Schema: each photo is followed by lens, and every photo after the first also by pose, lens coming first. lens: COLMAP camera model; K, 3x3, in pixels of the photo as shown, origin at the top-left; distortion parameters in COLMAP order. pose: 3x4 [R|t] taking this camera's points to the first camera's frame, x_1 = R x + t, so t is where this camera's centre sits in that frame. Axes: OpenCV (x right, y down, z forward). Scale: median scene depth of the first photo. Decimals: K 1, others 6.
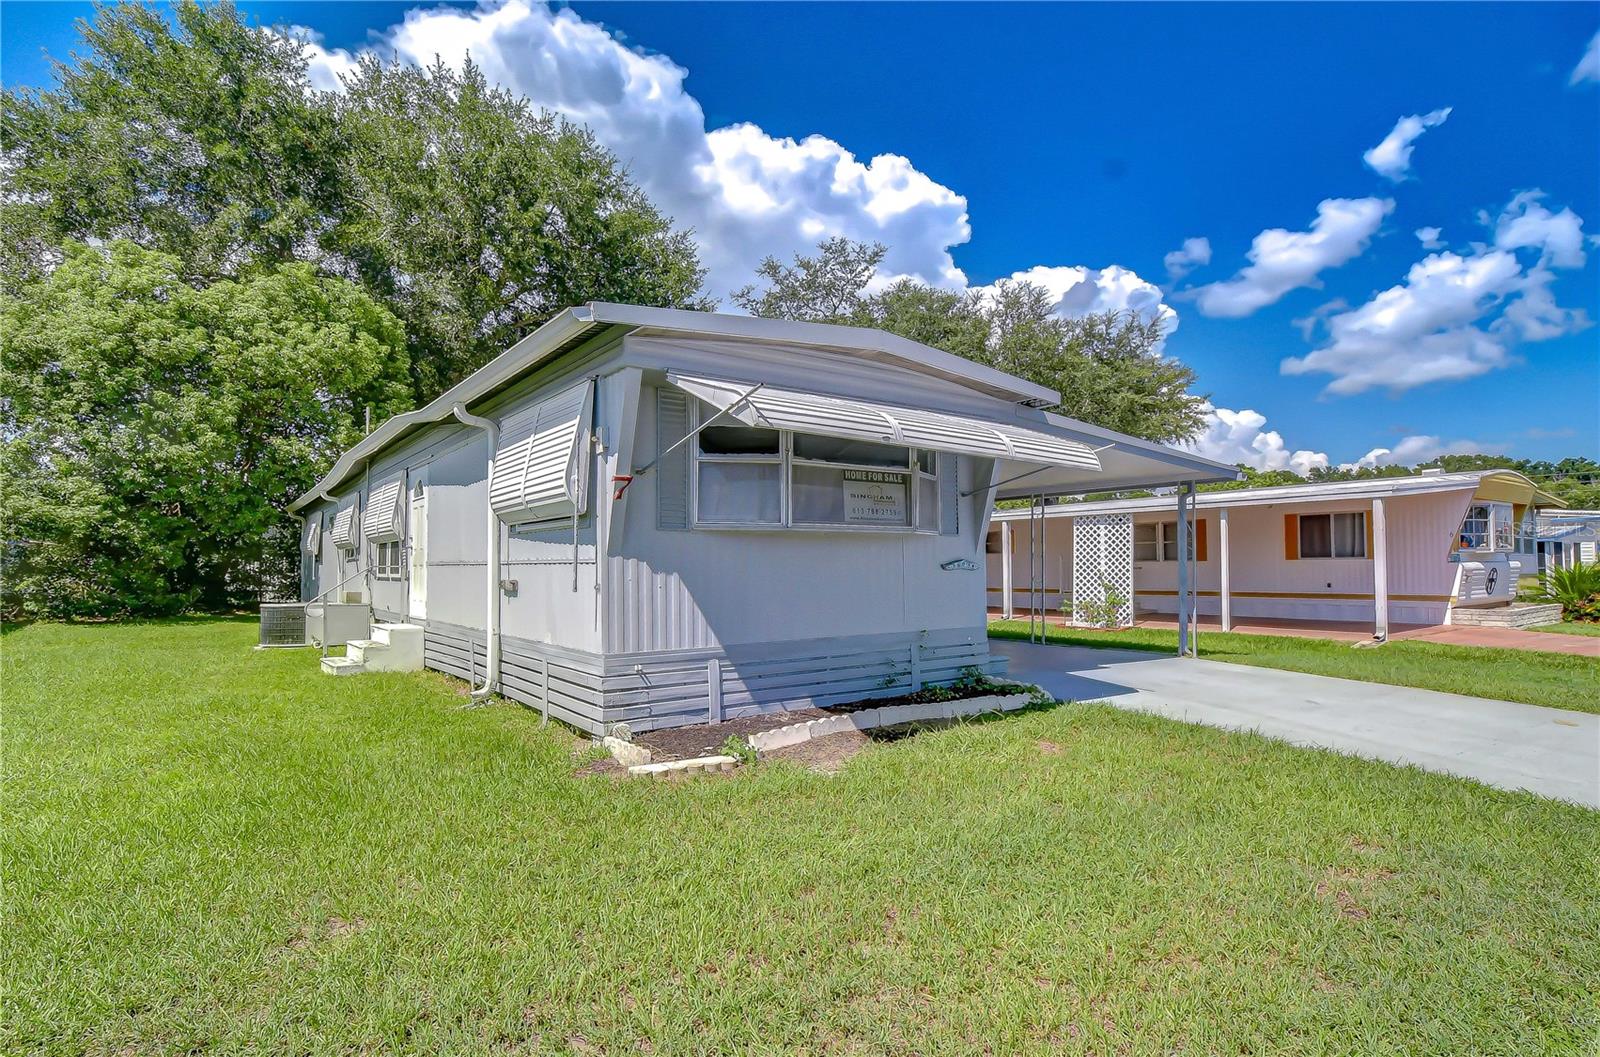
lens RADIAL K [[734.3, 0, 744.4], [0, 734.3, 565.3], [0, 0, 1]] dist [-0.001873, -0.000891]
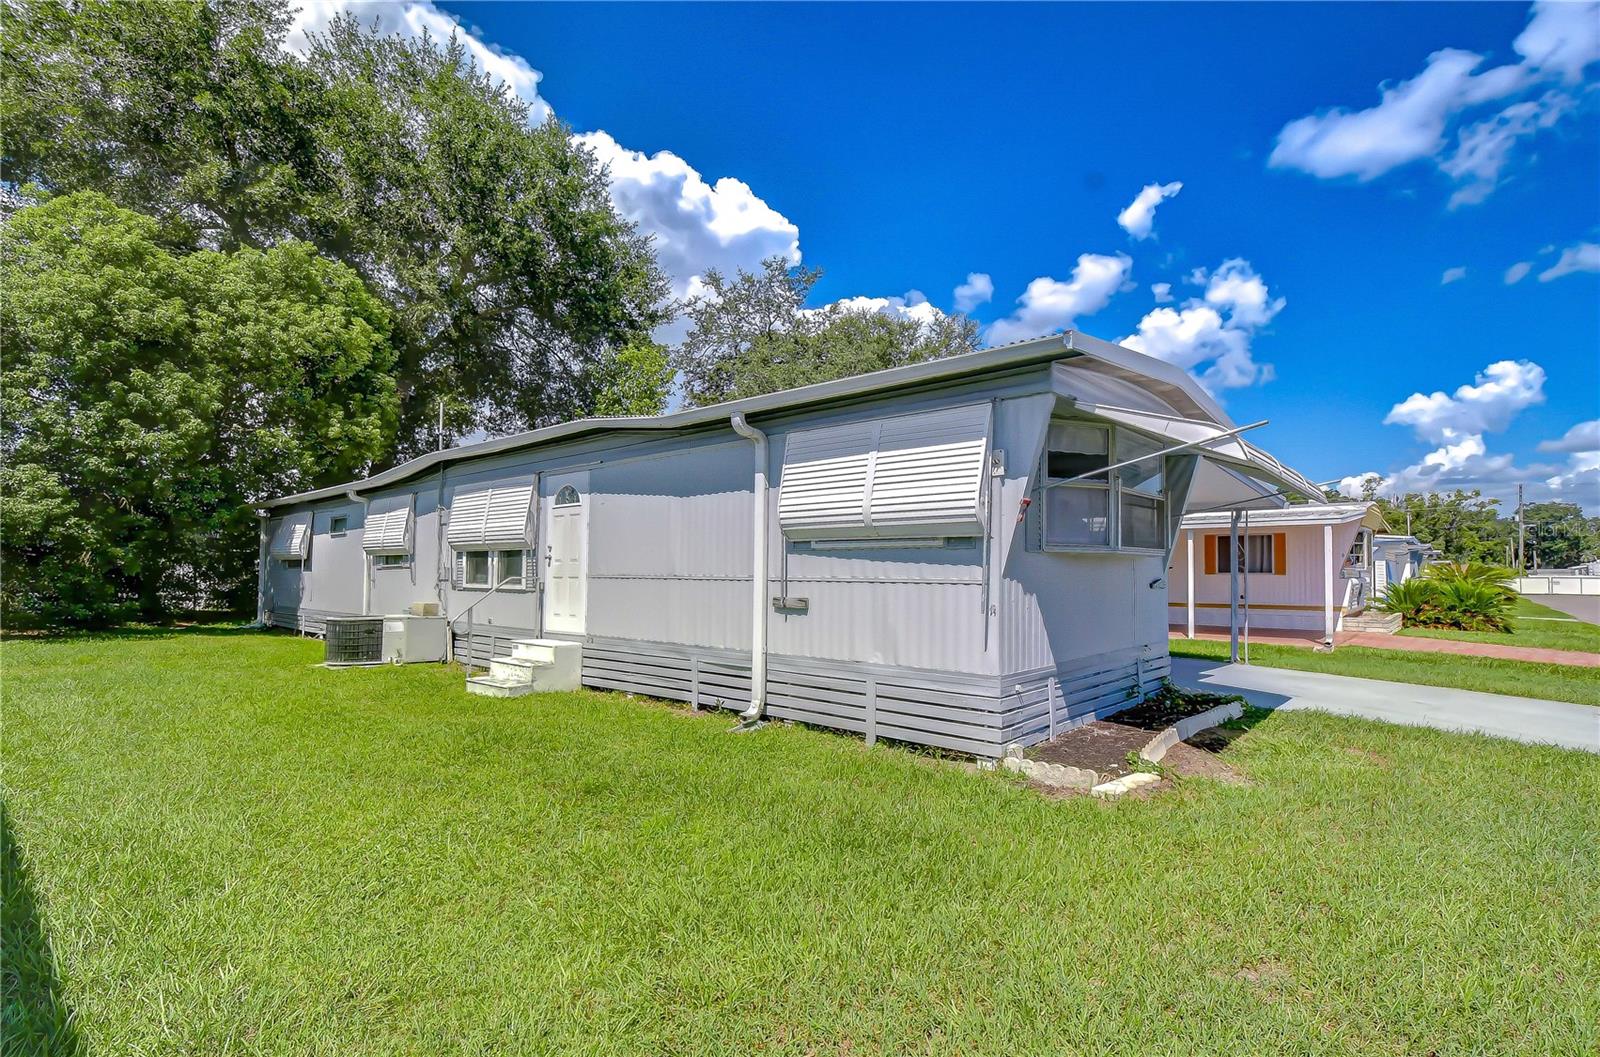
lens RADIAL K [[725.8, 0, 729.9], [0, 725.8, 567.7], [0, 0, 1]] dist [-0.012711, -0.000480]
pose [[0.981896, 0.010643, 0.189123, -0.259987], [-0.009754, 0.999937, -0.005629, -0.005795], [-0.189171, 0.003682, 0.981937, 0.035391]]
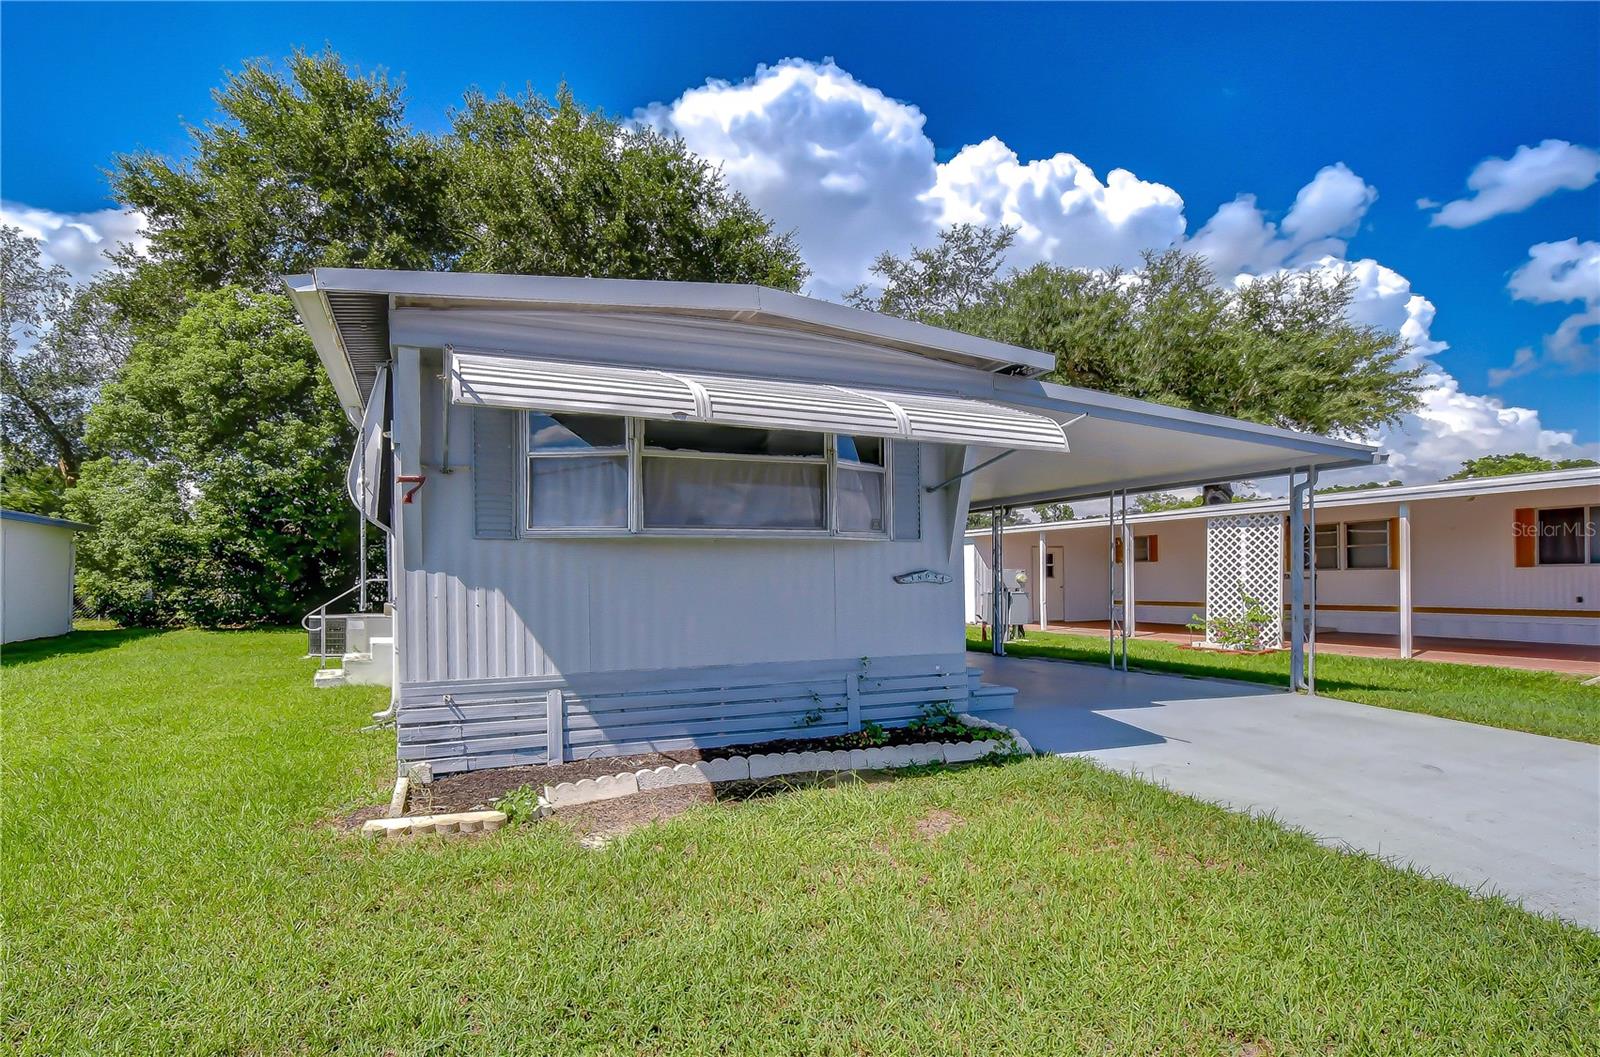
lens RADIAL K [[718.8, 0, 762.9], [0, 718.8, 584.7], [0, 0, 1]] dist [0.001056, -0.000110]
pose [[0.976941, -0.001179, -0.213508, 0.157289], [0.003801, 0.999922, 0.011869, -0.001054], [0.213477, -0.012407, 0.976869, 0.100676]]
